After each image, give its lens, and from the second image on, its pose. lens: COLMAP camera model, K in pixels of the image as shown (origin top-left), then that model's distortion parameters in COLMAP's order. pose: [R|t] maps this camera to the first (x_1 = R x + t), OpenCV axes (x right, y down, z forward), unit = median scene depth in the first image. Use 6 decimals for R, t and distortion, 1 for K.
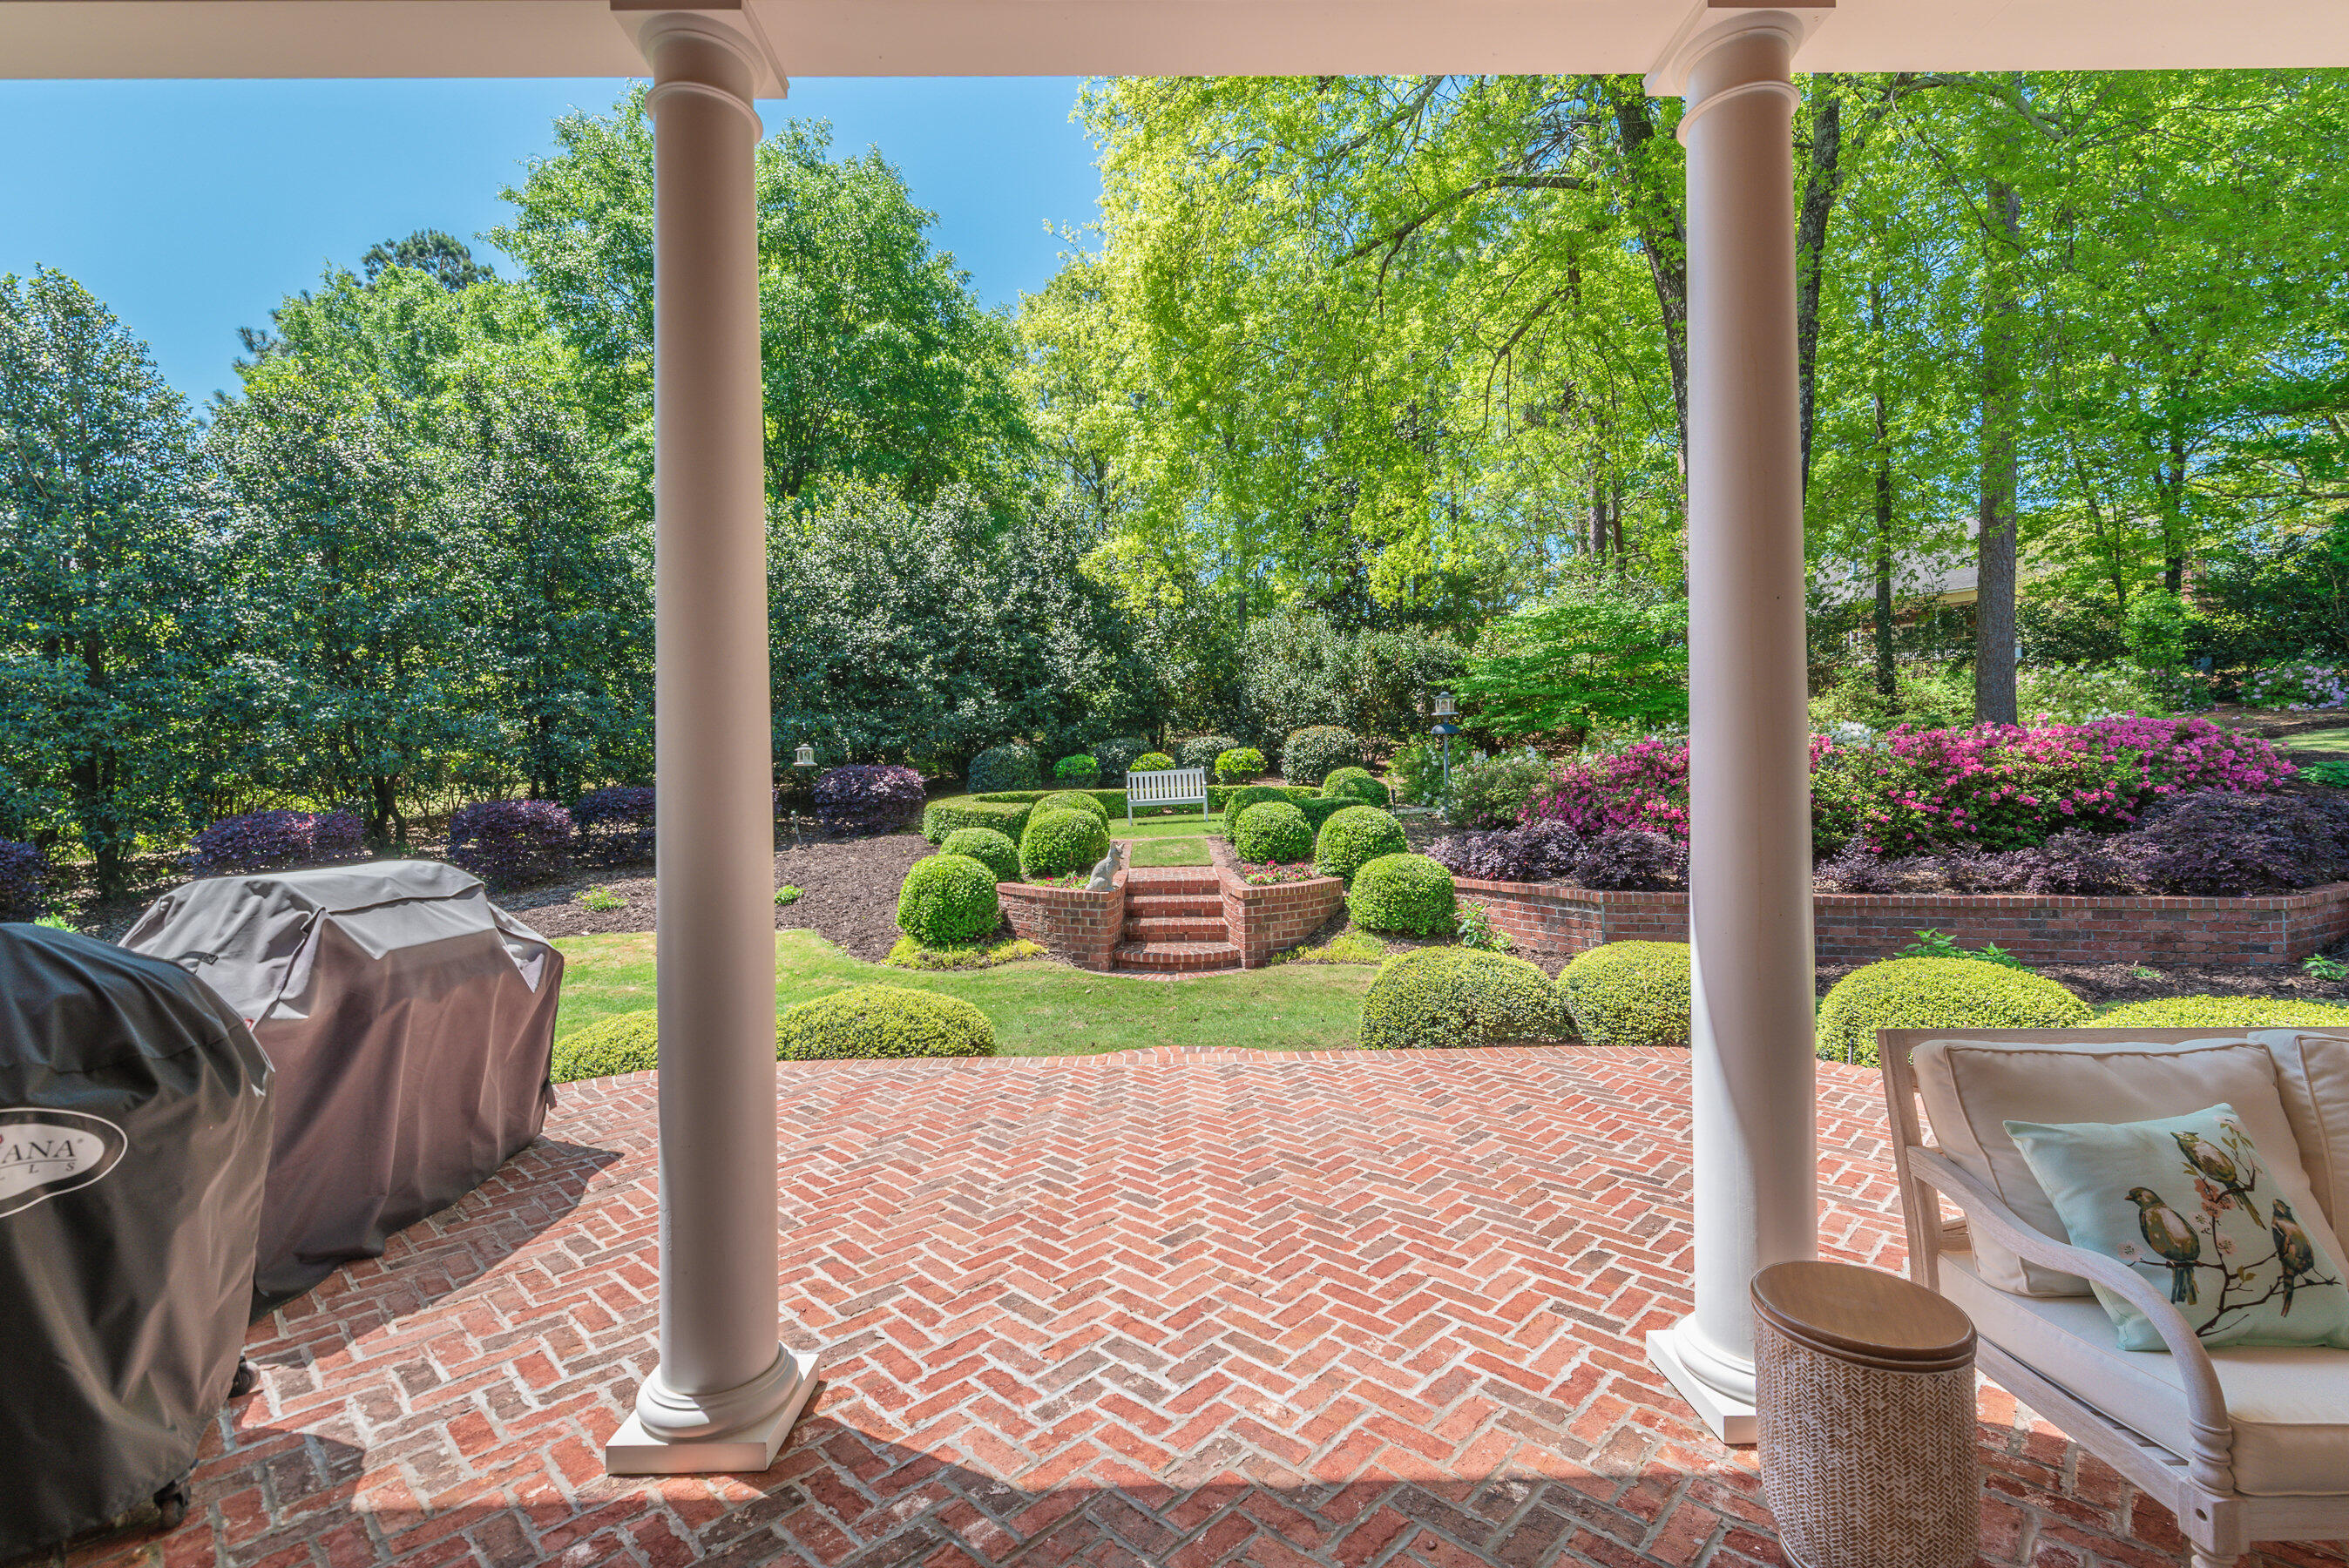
lens RADIAL K [[1018.4, 0, 1177.1], [0, 1018.4, 780.9], [0, 0, 1]] dist [0.003040, 0.000417]
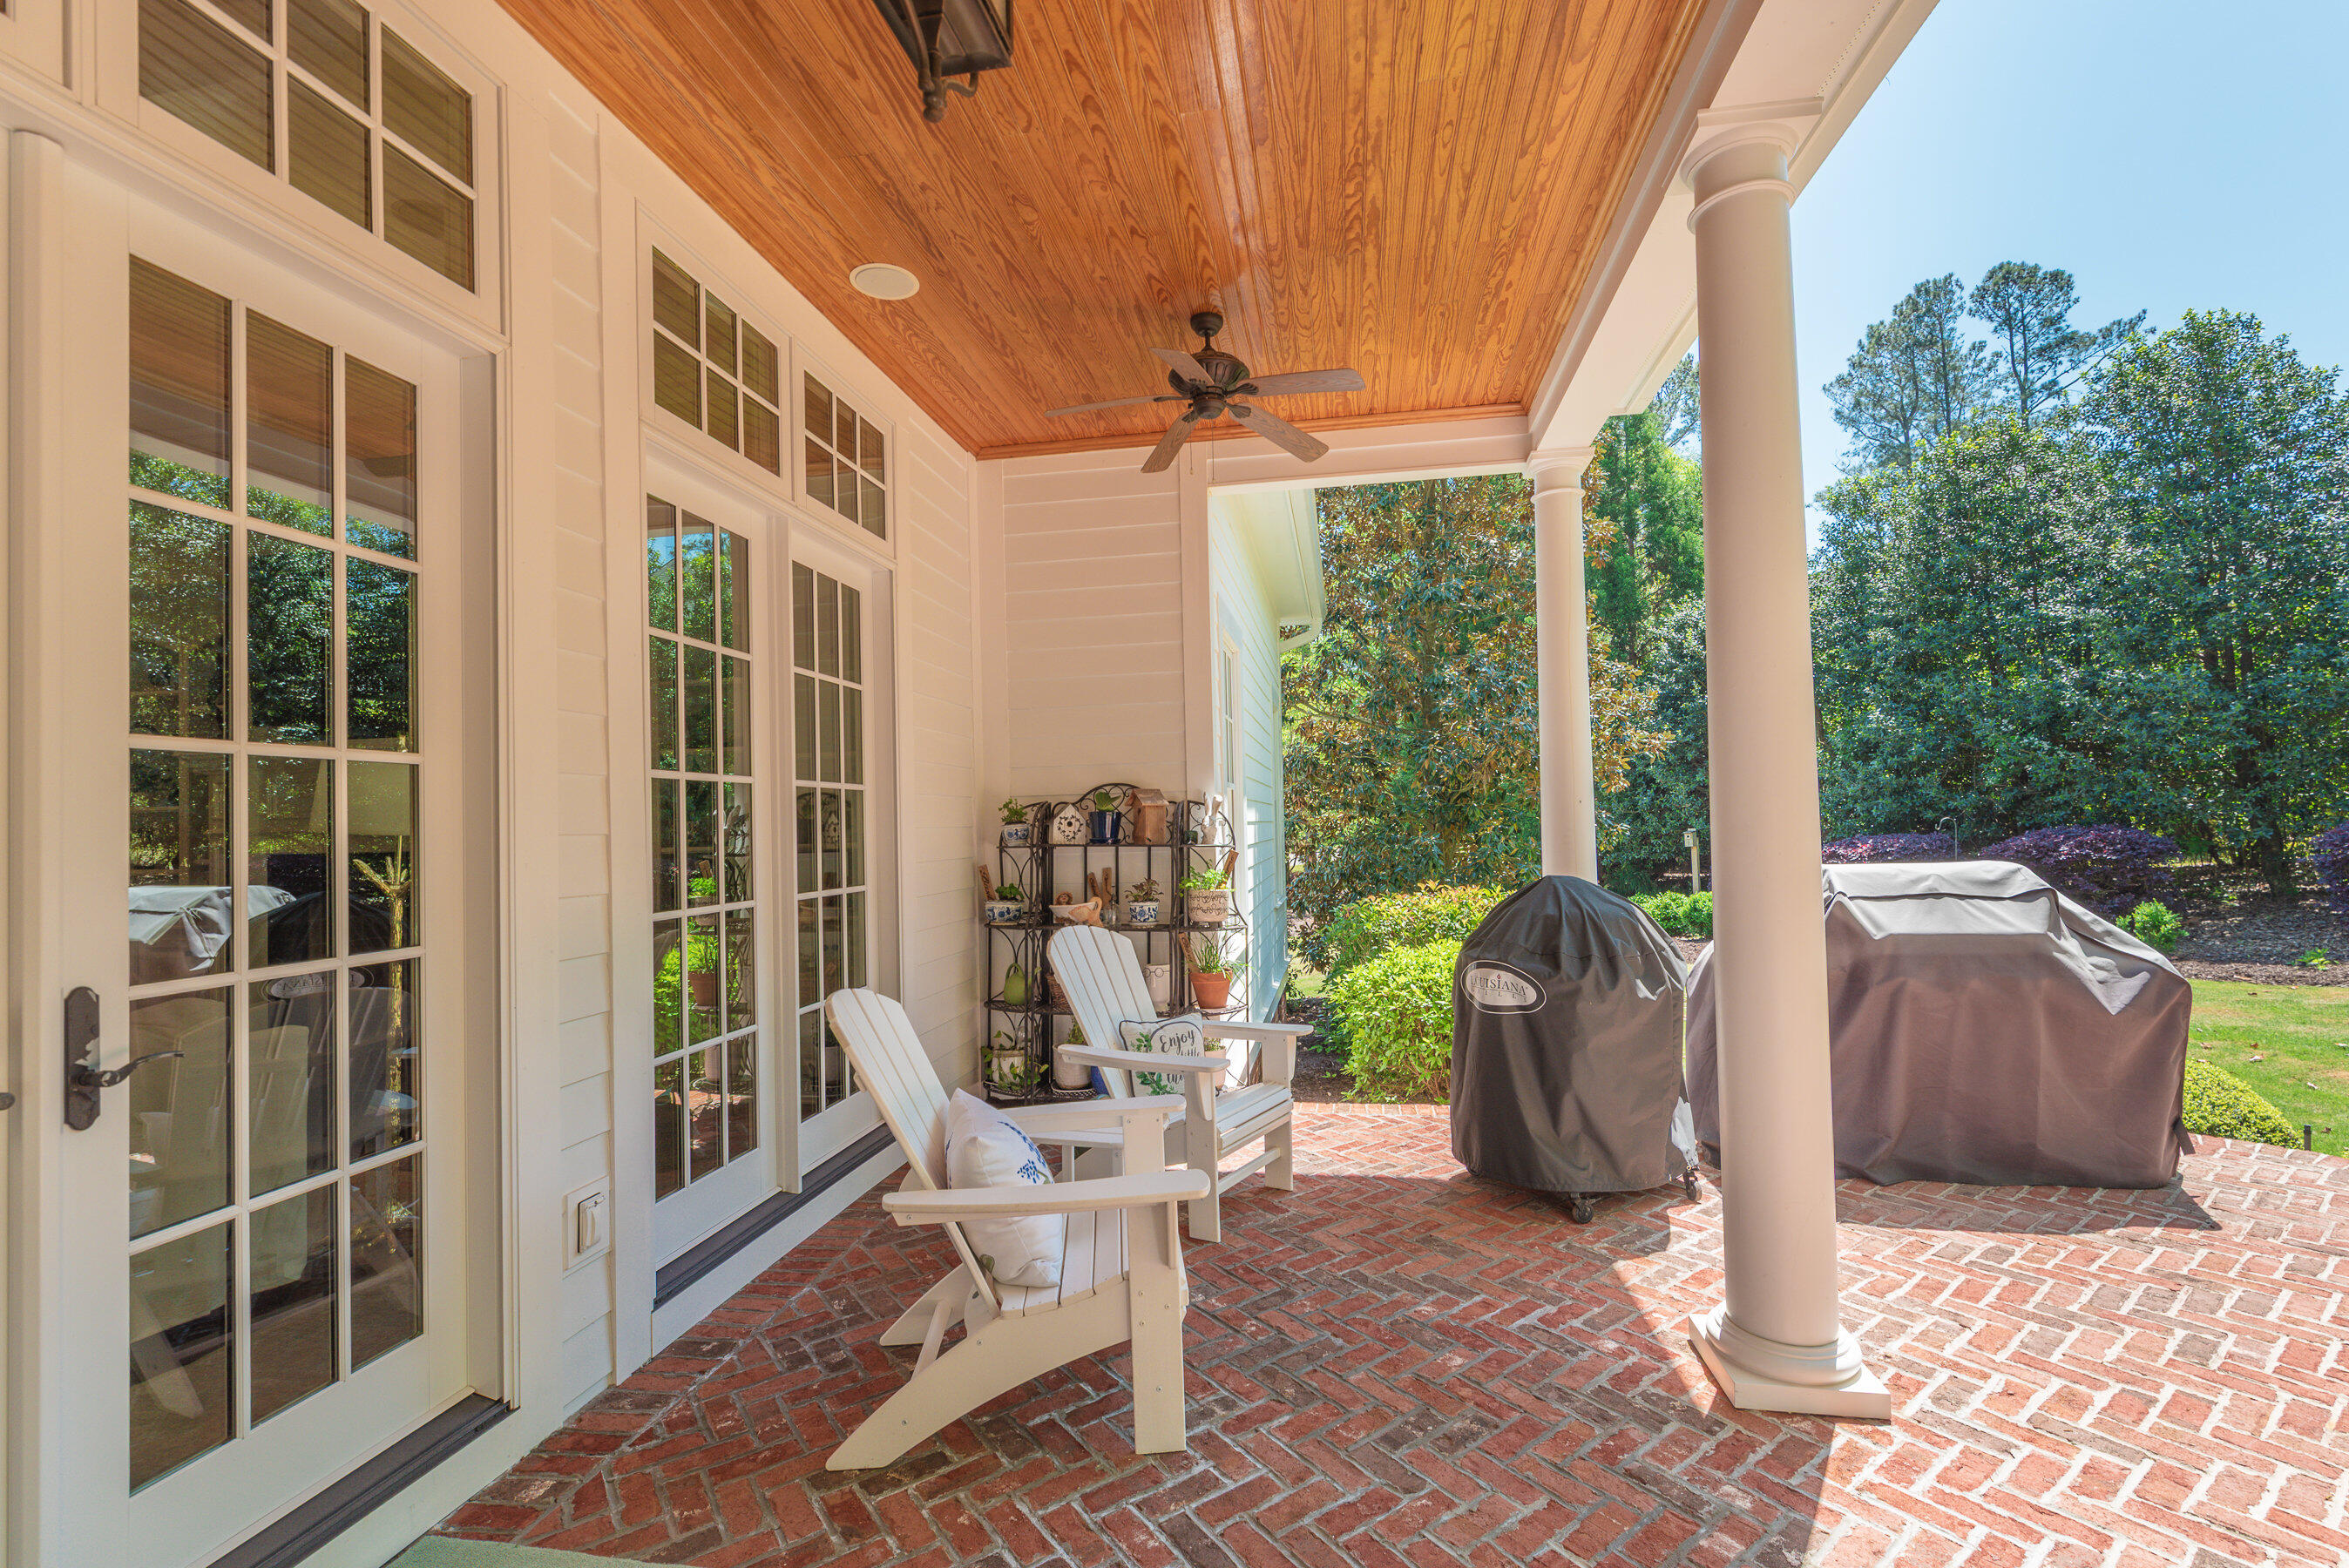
lens RADIAL K [[1018.4, 0, 1179.2], [0, 1018.4, 795.7], [0, 0, 1]] dist [0.003040, 0.000417]
pose [[-0.178090, -0.006841, -0.983990, 0.759426], [0.031556, 0.999422, -0.012659, -0.007077], [0.983508, -0.033306, -0.177772, 0.568284]]
